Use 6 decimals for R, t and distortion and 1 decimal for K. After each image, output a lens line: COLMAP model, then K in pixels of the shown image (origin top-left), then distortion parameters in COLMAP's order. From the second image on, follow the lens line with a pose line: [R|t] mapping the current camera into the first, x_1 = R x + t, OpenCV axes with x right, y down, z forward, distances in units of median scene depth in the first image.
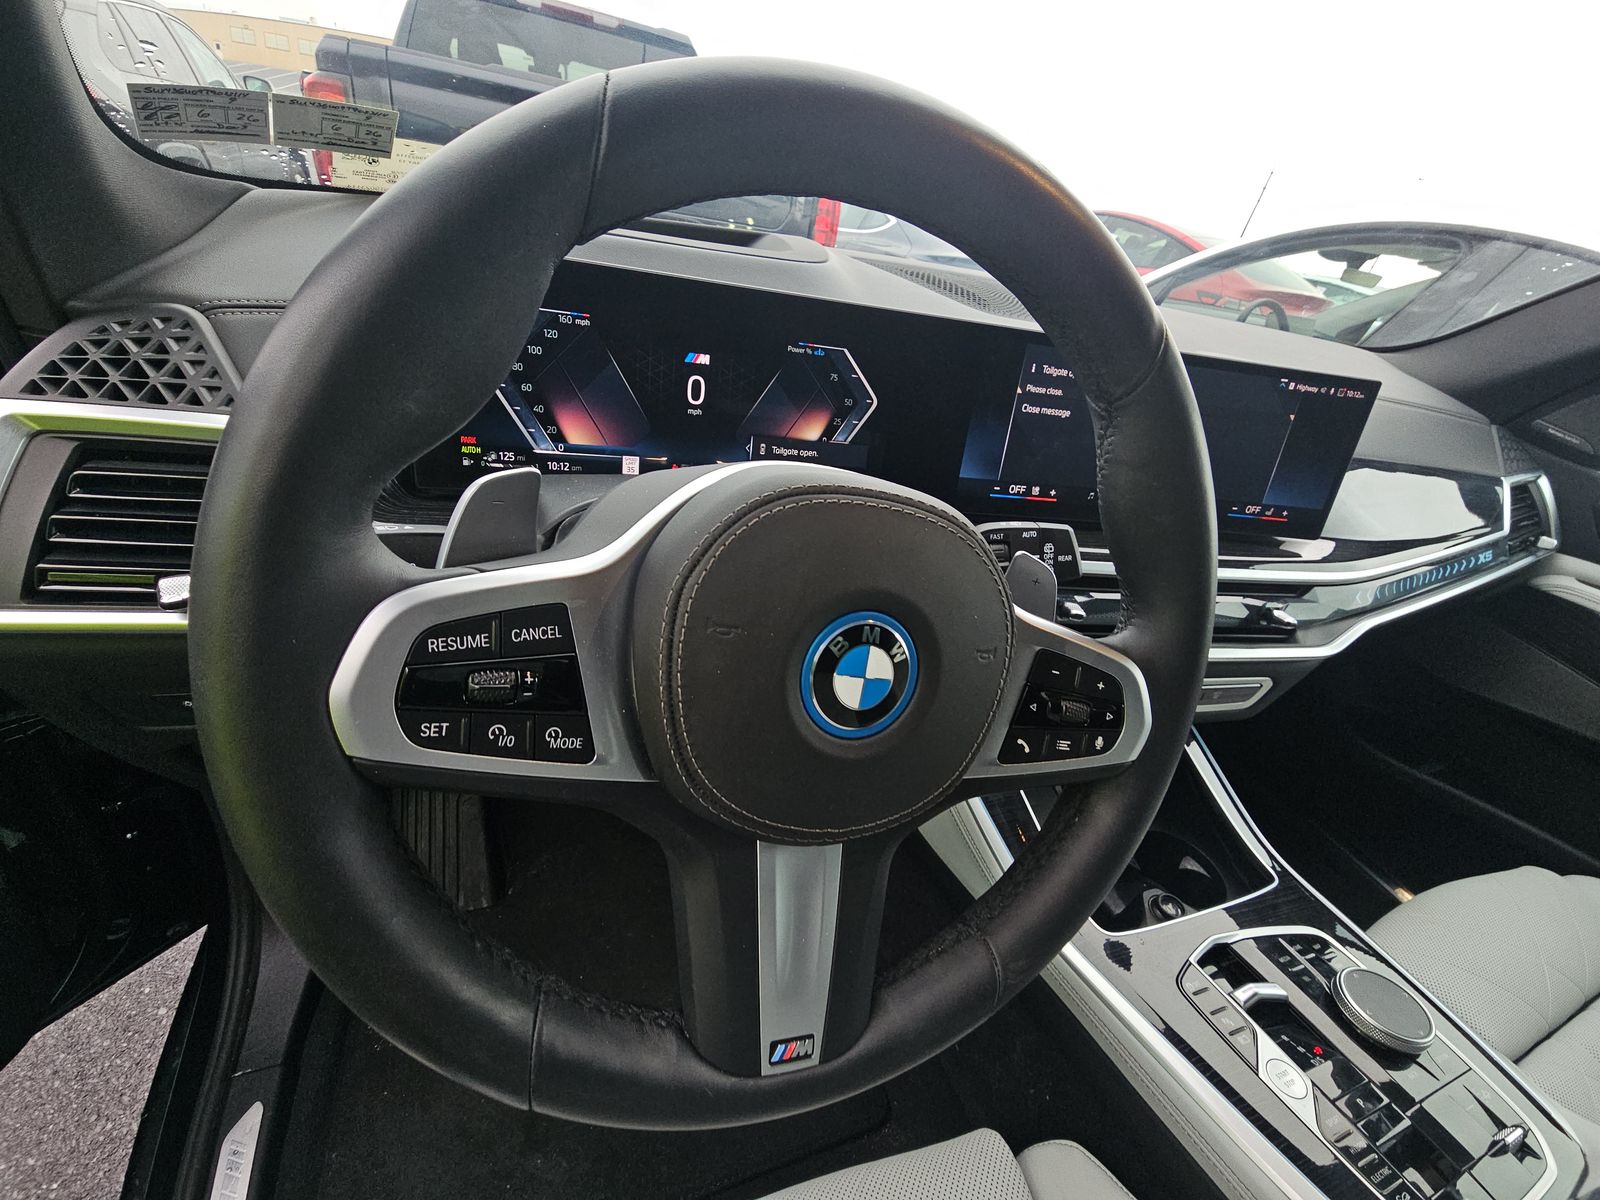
lens RADIAL K [[646.4, 0, 796.6], [0, 646.4, 609.5], [0, 0, 1]] dist [-0.000037, -0.000318]
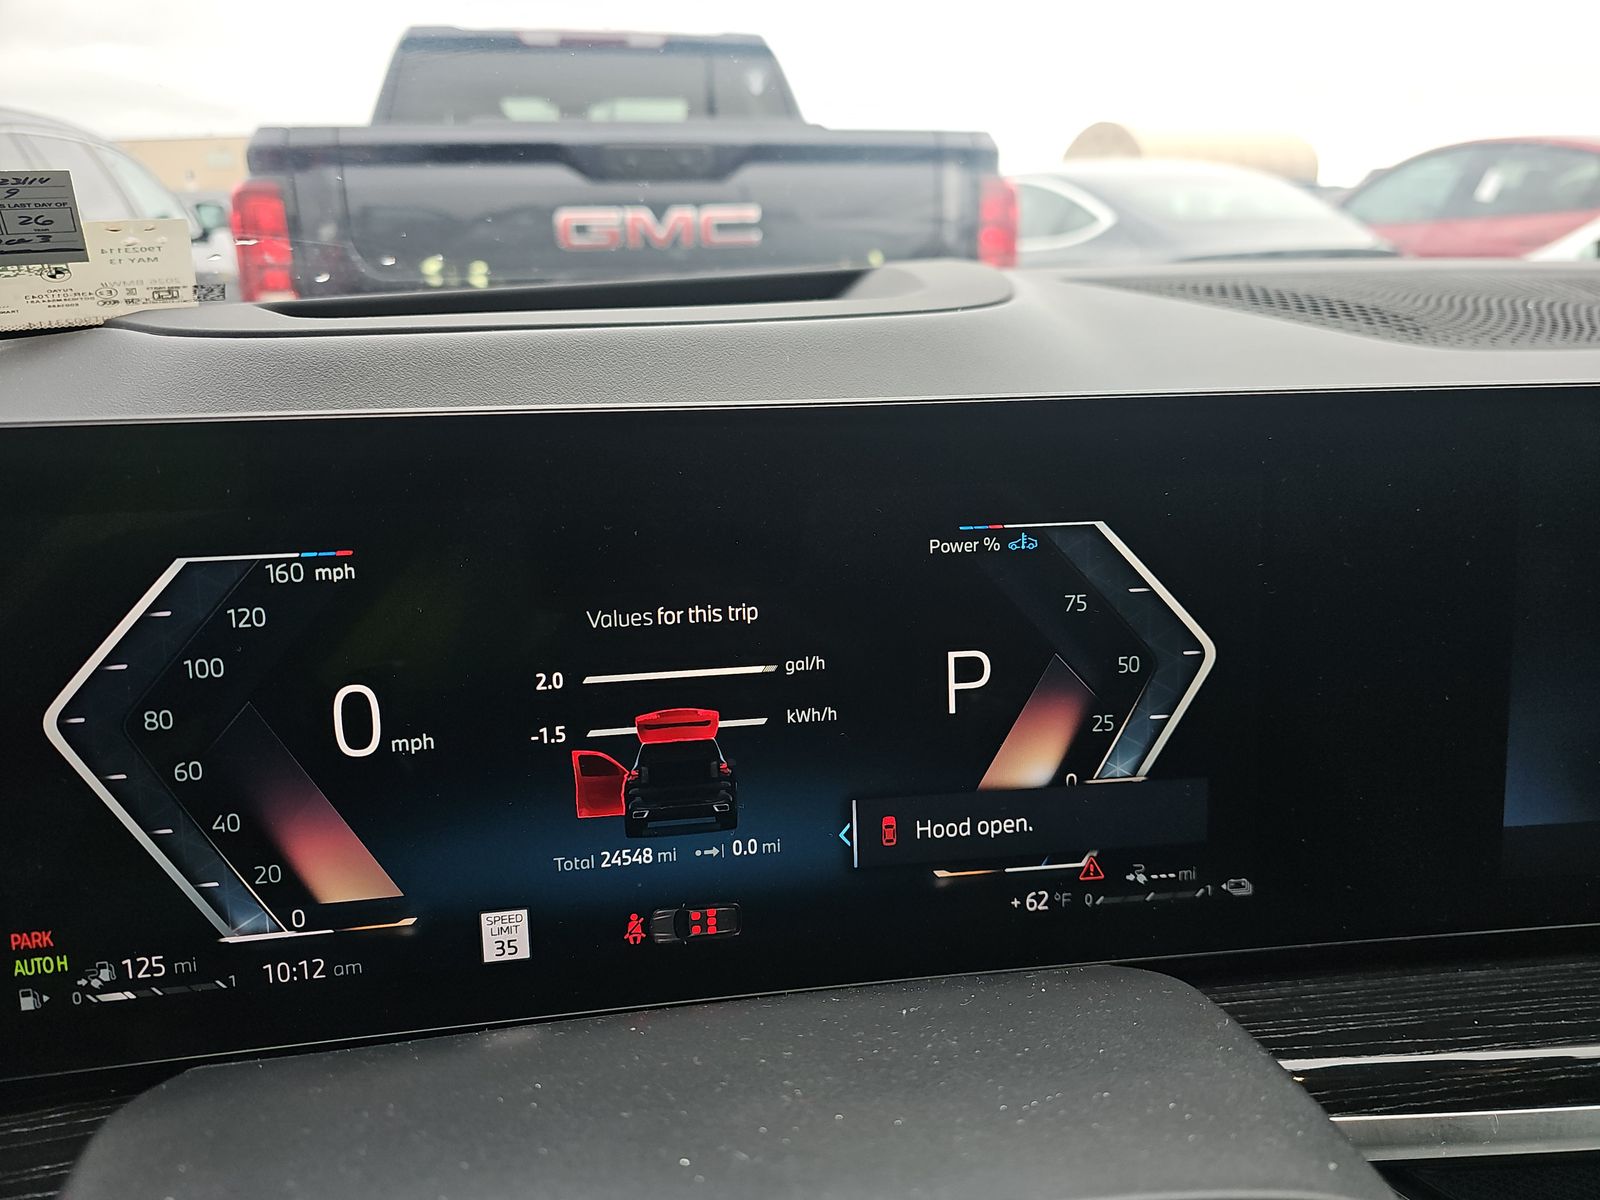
lens RADIAL K [[1061.2, 0, 801.1], [0, 1061.2, 602.4], [0, 0, 1]] dist [0.050997, -0.056608]
pose [[0.976366, -0.121381, -0.178816, 0.023441], [0.076701, 0.968138, -0.238380, -0.329201], [0.202053, 0.219031, 0.954568, 0.606572]]
